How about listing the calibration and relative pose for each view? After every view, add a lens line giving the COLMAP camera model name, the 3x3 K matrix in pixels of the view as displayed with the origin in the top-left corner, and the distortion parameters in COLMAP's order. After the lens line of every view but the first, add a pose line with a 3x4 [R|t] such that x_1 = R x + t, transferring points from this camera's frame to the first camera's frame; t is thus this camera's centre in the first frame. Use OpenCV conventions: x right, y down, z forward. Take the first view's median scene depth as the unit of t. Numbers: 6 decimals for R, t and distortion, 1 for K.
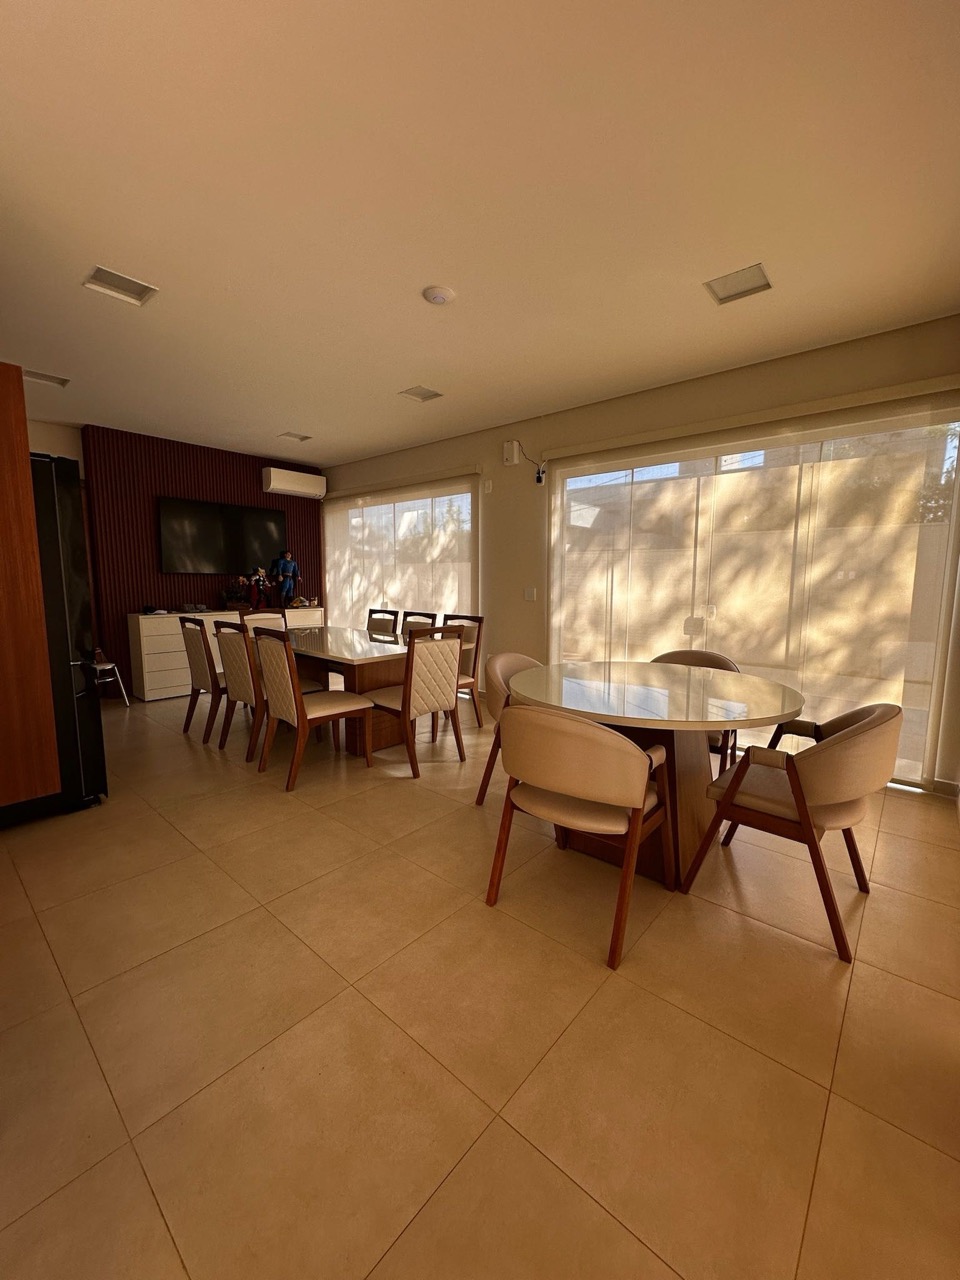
lens RADIAL K [[512.0, 0, 479.7], [0, 512.0, 640.0], [0, 0, 1]] dist [-0.000115, 0.000240]
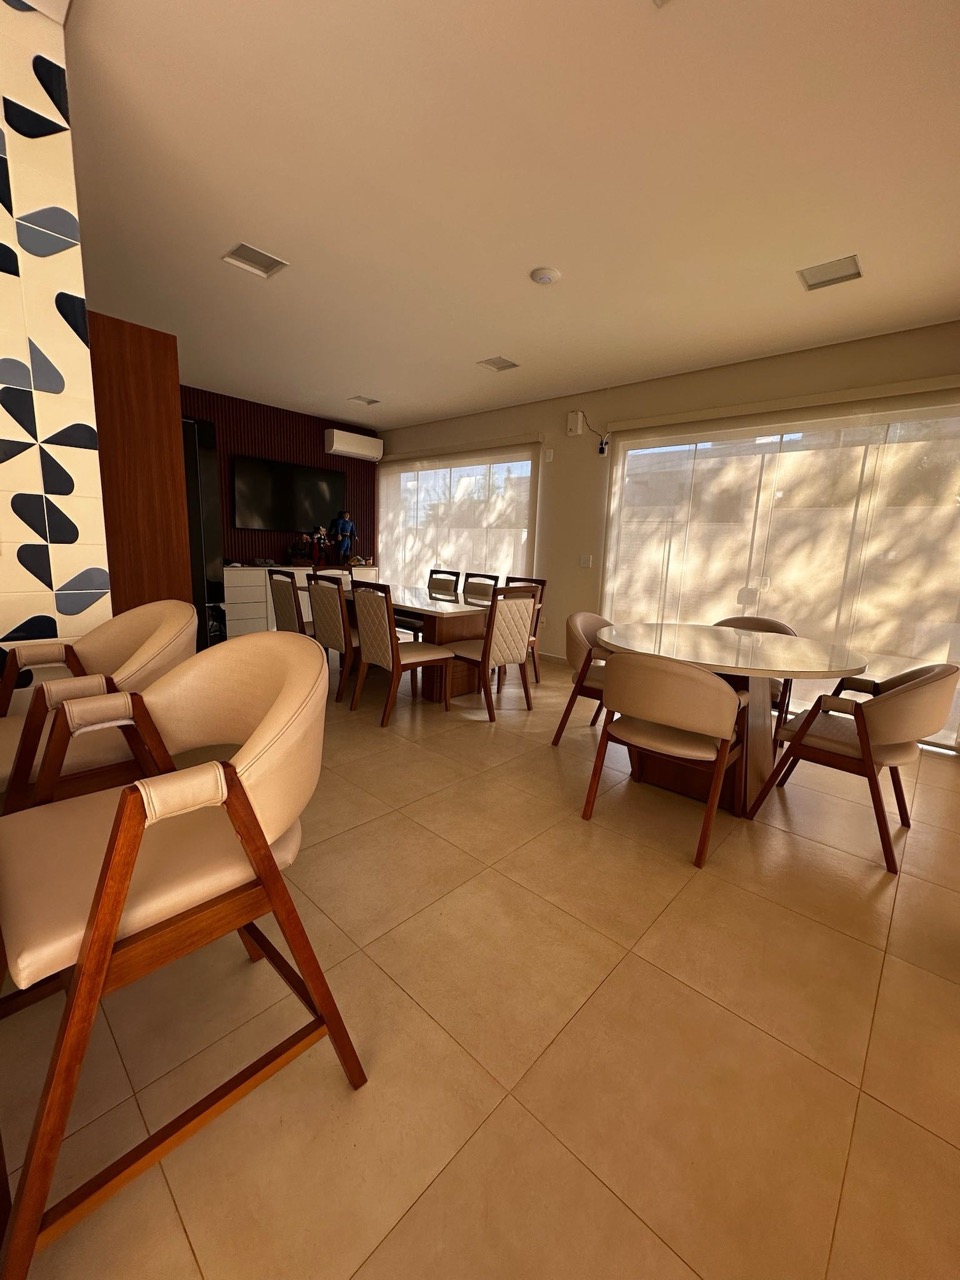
lens RADIAL K [[512.0, 0, 479.9], [0, 512.0, 639.9], [0, 0, 1]] dist [-0.000115, 0.000240]
pose [[0.998834, 0.041669, -0.024381, -0.116679], [-0.040069, 0.997221, 0.062803, 0.020325], [0.026930, -0.061752, 0.997728, -0.091247]]
